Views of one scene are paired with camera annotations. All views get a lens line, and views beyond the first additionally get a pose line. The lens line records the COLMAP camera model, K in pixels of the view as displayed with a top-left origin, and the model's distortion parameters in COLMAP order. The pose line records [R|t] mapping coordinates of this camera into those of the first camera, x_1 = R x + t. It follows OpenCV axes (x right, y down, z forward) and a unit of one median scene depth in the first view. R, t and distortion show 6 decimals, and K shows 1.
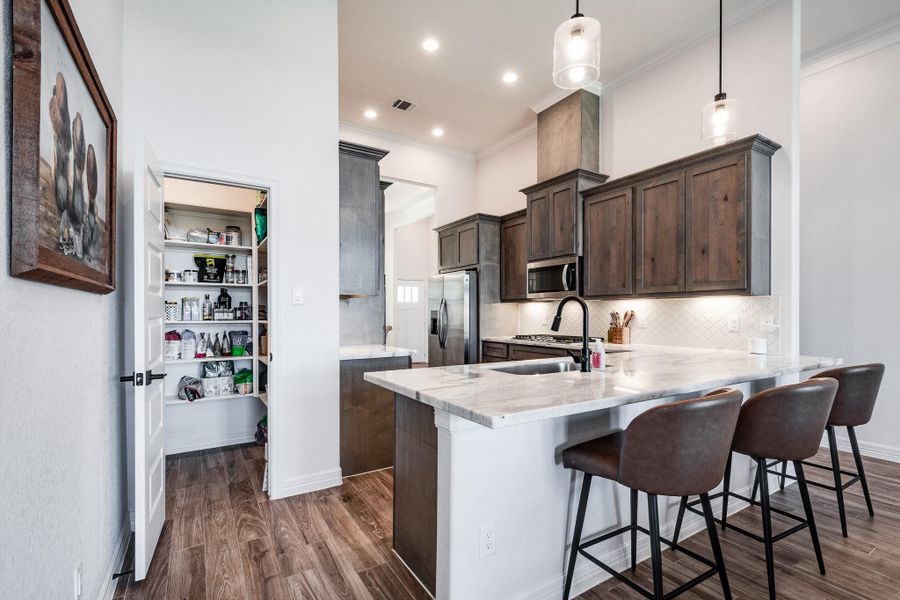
lens RADIAL K [[406.4, 0, 447.0], [0, 406.4, 320.3], [0, 0, 1]] dist [0.014890, 0.000115]
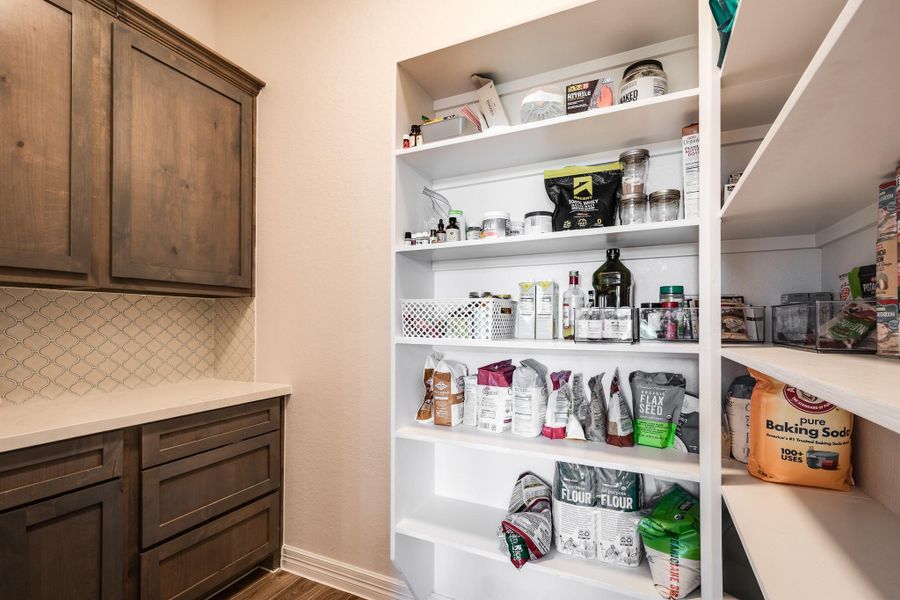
lens RADIAL K [[406.4, 0, 447.0], [0, 406.4, 320.3], [0, 0, 1]] dist [0.014890, 0.000115]
pose [[0.532372, -0.005226, -0.846495, -0.325862], [-0.016257, 0.999733, -0.016396, -0.009421], [0.846355, 0.022490, 0.532145, 0.692467]]
